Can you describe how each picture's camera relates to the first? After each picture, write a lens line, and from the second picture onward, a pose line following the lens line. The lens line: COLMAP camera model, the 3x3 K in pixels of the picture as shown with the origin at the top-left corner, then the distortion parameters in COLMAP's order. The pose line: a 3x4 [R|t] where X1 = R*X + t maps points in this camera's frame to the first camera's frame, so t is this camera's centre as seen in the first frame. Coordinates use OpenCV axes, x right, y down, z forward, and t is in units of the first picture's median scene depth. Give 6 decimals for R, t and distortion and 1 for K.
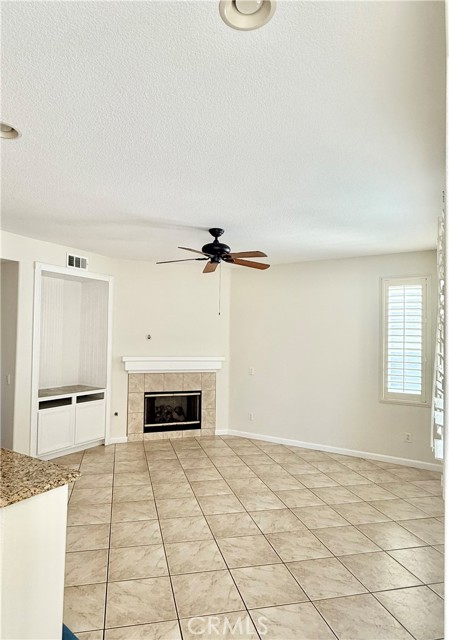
lens RADIAL K [[382.2, 0, 224.5], [0, 382.2, 320.0], [0, 0, 1]] dist [0.001627, 0.000368]
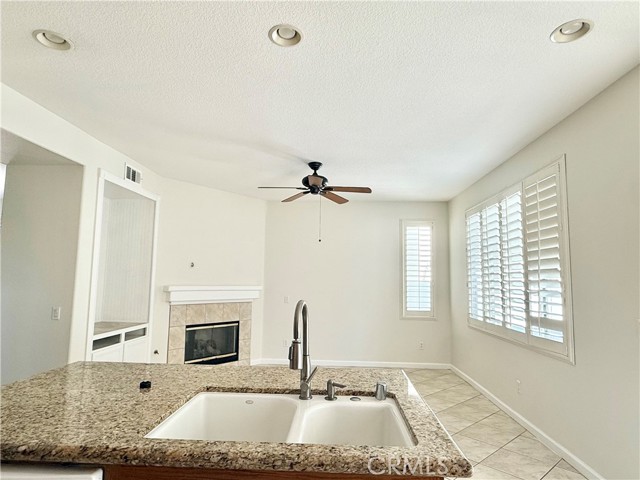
lens RADIAL K [[374.1, 0, 320.0], [0, 374.1, 240.0], [0, 0, 1]] dist [0.001015, 0.000075]
pose [[0.868574, 0.048075, 0.493222, -0.395941], [-0.020883, 0.997950, -0.060496, 0.034091], [-0.495119, 0.042246, 0.867798, 0.059944]]
